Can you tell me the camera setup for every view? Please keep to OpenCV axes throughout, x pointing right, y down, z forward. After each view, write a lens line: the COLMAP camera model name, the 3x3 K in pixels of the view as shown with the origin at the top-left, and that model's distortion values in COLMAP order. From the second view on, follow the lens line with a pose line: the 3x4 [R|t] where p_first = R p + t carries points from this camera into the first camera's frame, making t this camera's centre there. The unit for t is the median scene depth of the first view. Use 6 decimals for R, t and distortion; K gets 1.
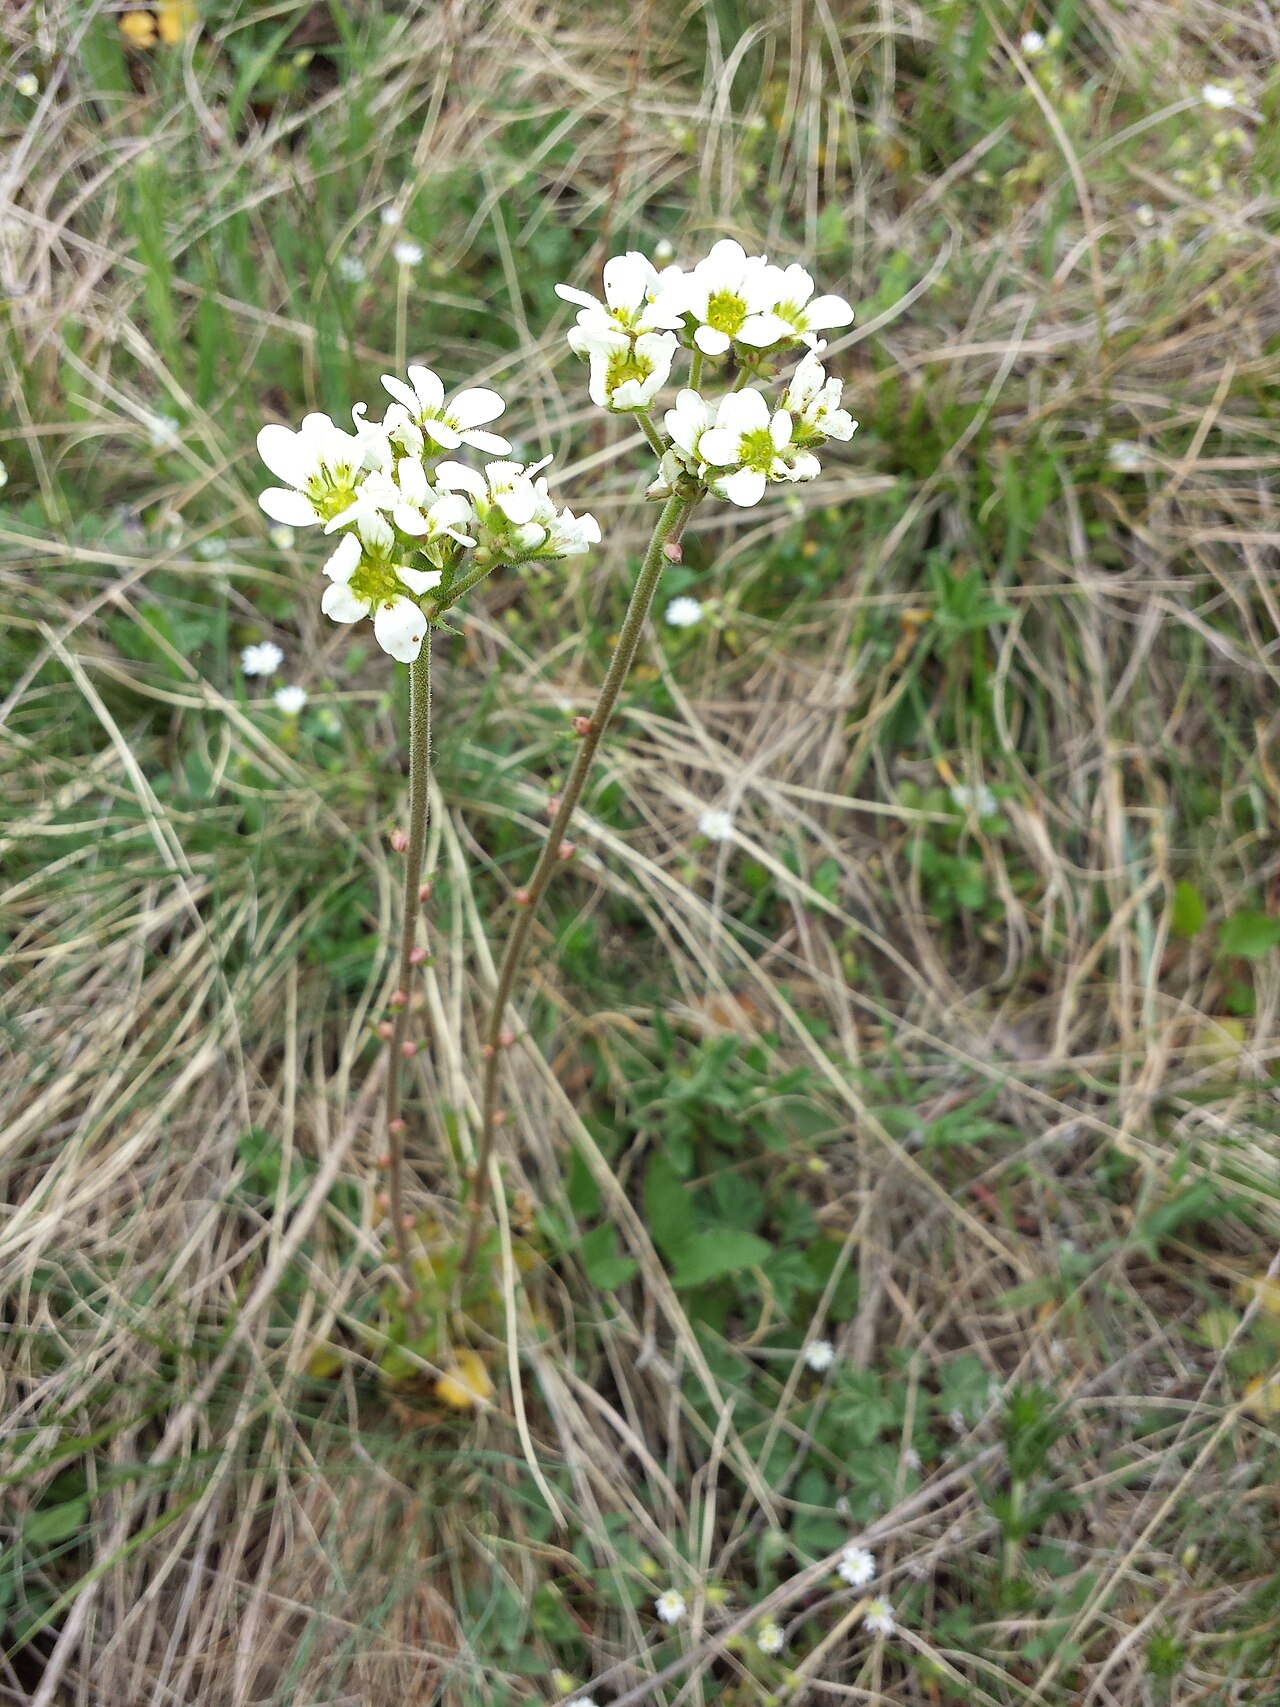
lens RADIAL K [[1519.9, 0, 635.2], [0, 1519.9, 847.9], [0, 0, 1]] dist [0.029326, -0.188260]
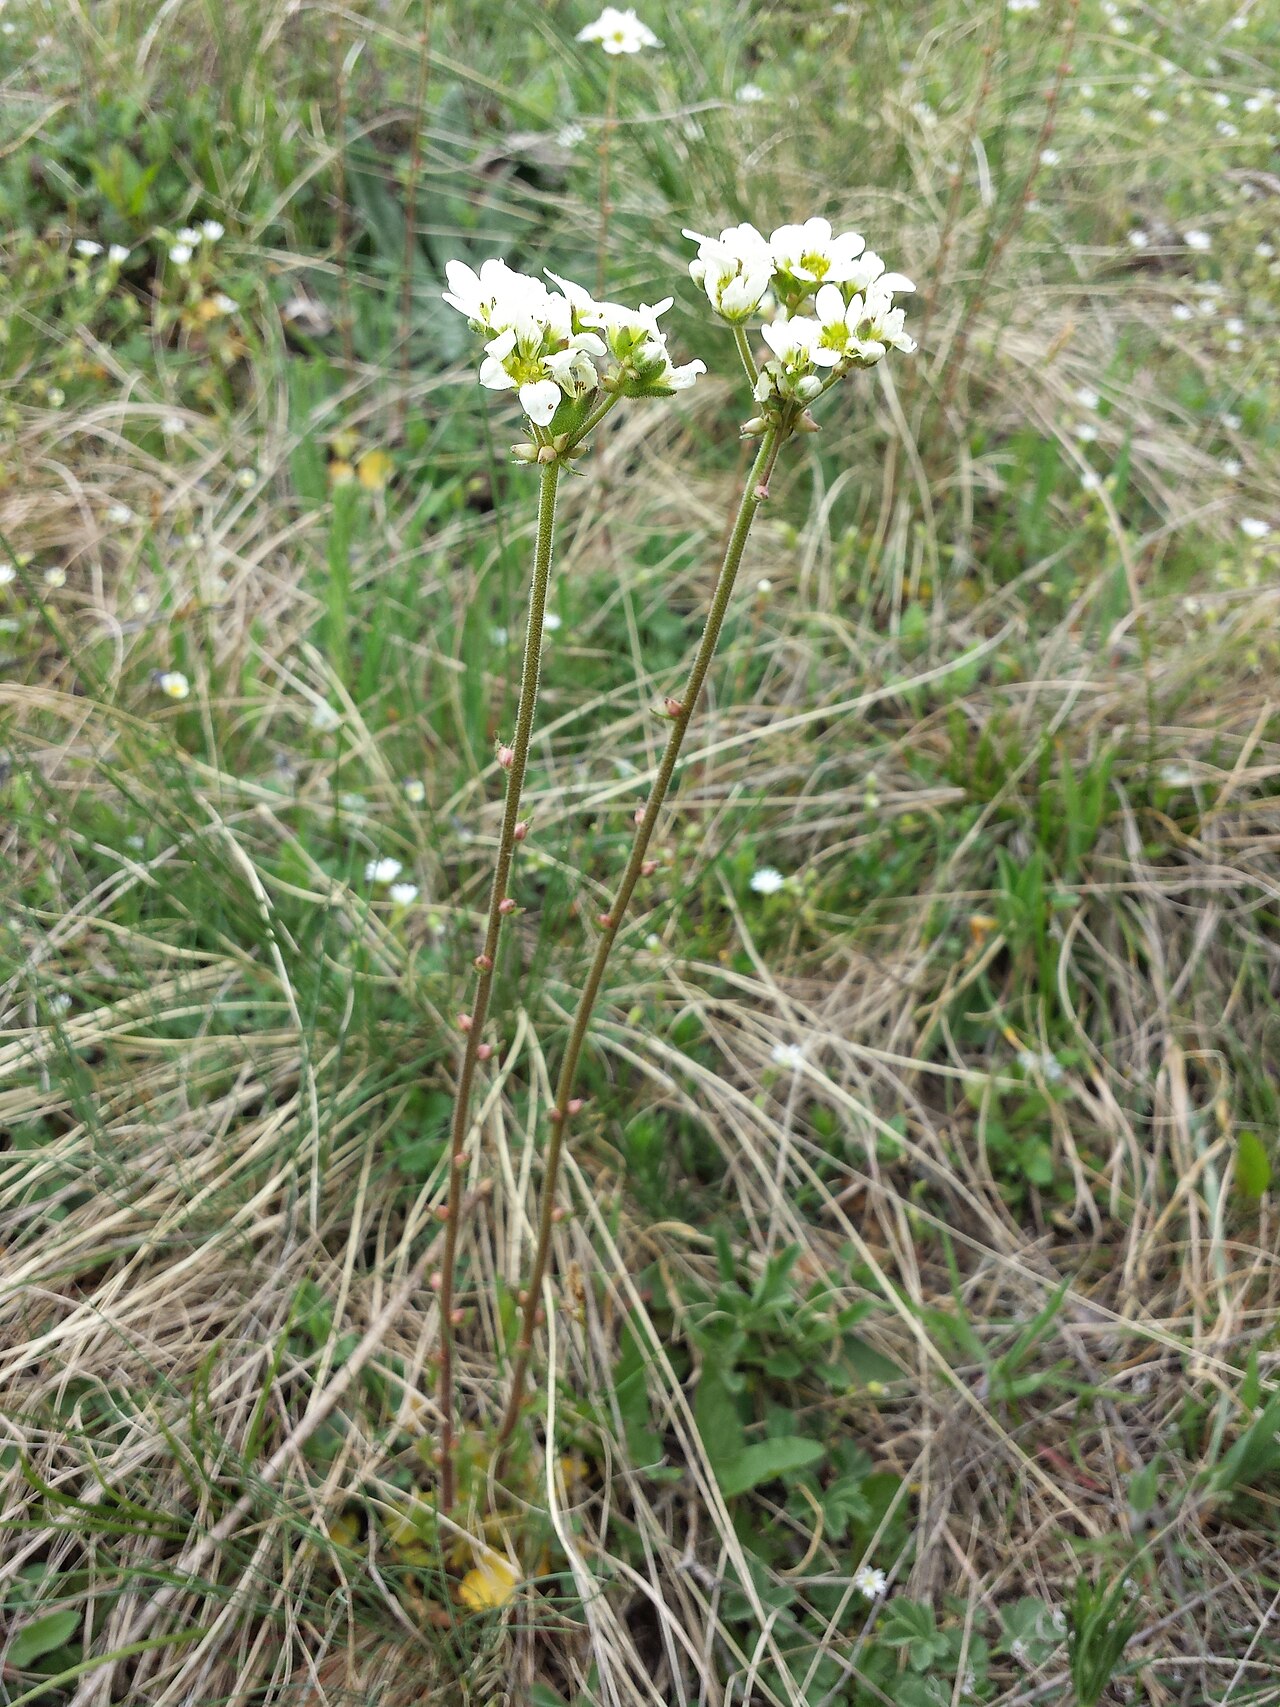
lens RADIAL K [[1475.9, 0, 640.0], [0, 1475.9, 853.5], [0, 0, 1]] dist [0.021215, -0.141387]
pose [[0.995756, 0.063841, -0.066291, 0.010524], [-0.082845, 0.935495, -0.343491, 0.209311], [0.040086, 0.347525, 0.936814, 0.001341]]
